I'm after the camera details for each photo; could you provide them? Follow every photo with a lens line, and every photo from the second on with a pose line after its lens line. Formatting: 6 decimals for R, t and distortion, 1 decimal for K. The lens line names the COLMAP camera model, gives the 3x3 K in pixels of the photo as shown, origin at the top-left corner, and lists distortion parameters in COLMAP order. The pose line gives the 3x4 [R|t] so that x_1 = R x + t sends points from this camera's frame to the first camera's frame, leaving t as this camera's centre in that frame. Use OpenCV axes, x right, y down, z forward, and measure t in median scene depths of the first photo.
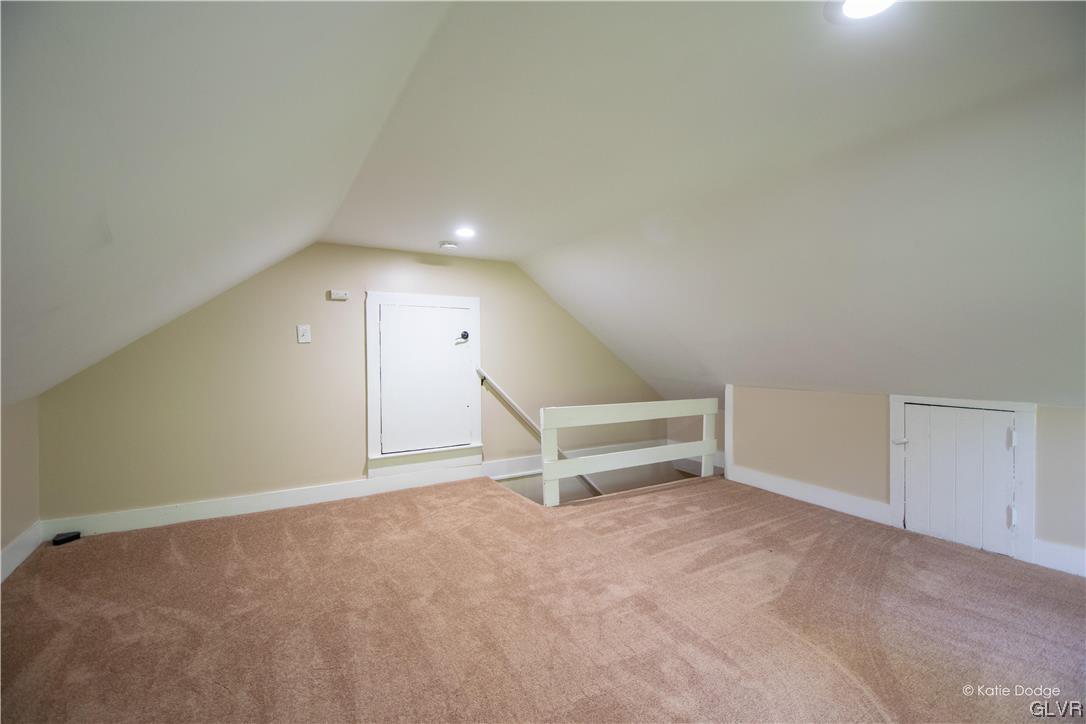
lens RADIAL K [[477.3, 0, 542.0], [0, 477.3, 358.5], [0, 0, 1]] dist [-0.005363, -0.011951]
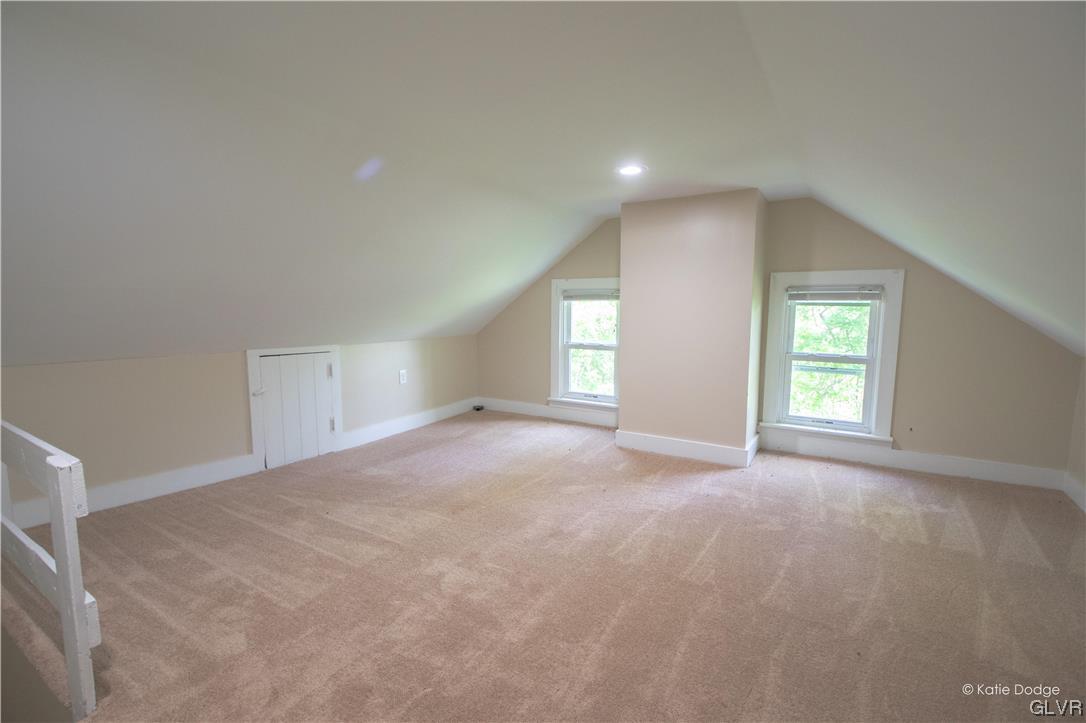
lens RADIAL K [[477.3, 0, 543.6], [0, 477.3, 359.6], [0, 0, 1]] dist [-0.005363, -0.011951]
pose [[-0.453545, -0.084447, 0.887223, -0.487461], [0.004481, 0.995272, 0.097022, -0.000883], [-0.891222, 0.047979, -0.451023, 0.899611]]
